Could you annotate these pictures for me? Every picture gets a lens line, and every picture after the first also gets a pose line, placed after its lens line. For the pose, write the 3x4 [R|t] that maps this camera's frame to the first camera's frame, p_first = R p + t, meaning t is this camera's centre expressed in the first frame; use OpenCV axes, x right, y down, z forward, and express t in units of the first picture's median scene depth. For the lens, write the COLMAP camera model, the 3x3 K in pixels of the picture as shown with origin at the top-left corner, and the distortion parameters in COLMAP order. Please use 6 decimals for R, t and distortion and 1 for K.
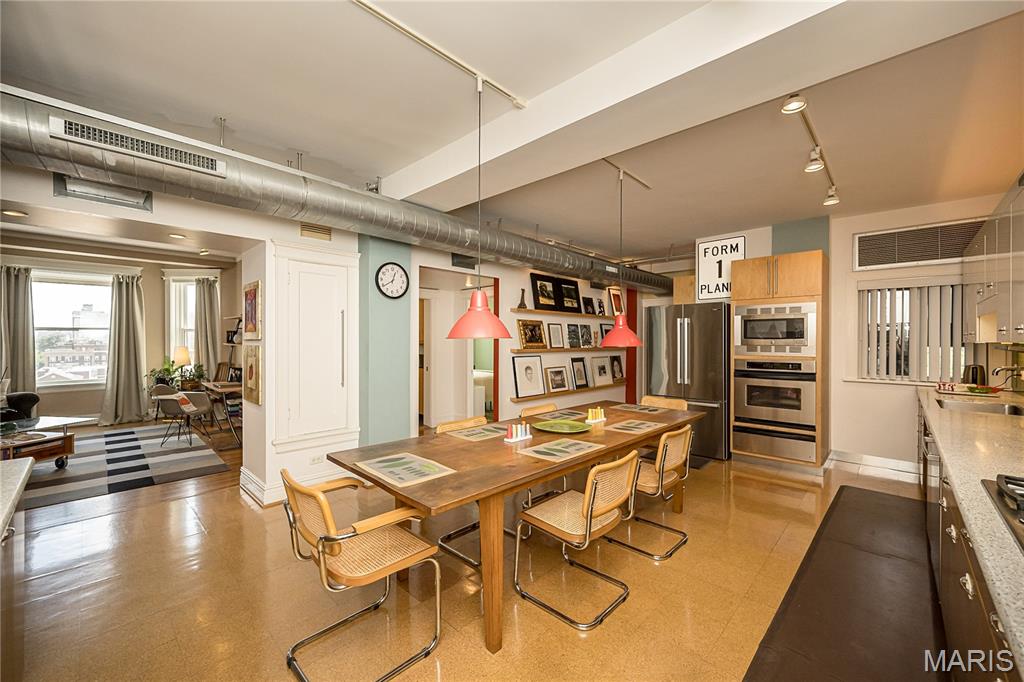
lens RADIAL K [[409.0, 0, 511.9], [0, 409.0, 340.2], [0, 0, 1]] dist [0.002095, 0.000496]
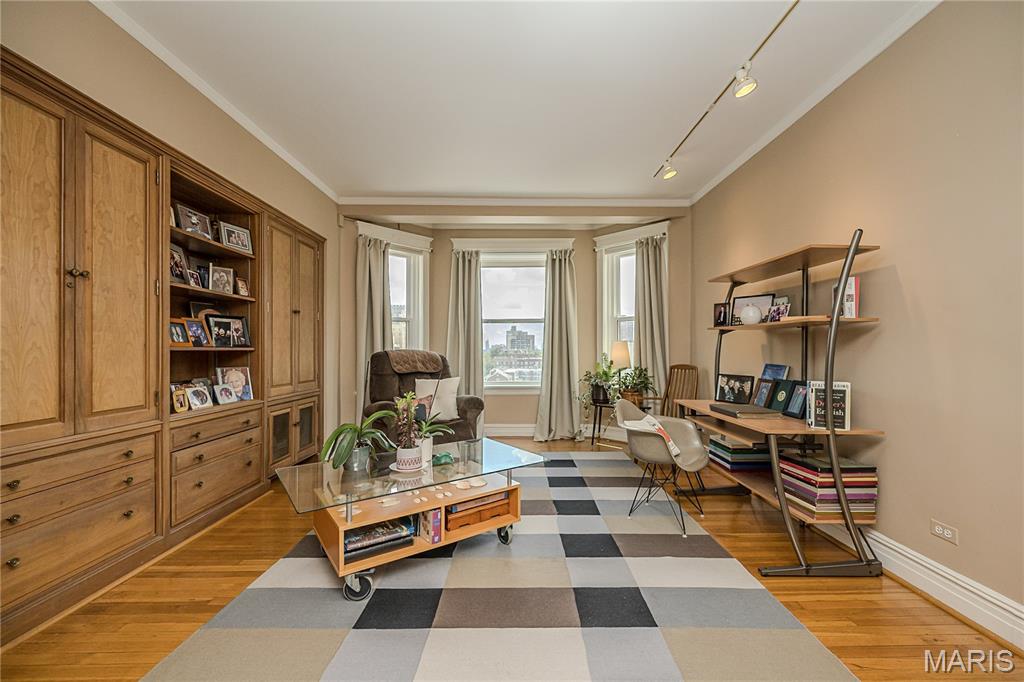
lens RADIAL K [[409.0, 0, 512.4], [0, 409.0, 349.7], [0, 0, 1]] dist [0.002095, 0.000496]
pose [[0.691310, -0.005598, -0.722536, -0.443632], [0.000902, 0.999976, -0.006885, 0.035696], [0.722557, 0.004108, 0.691299, 0.401571]]
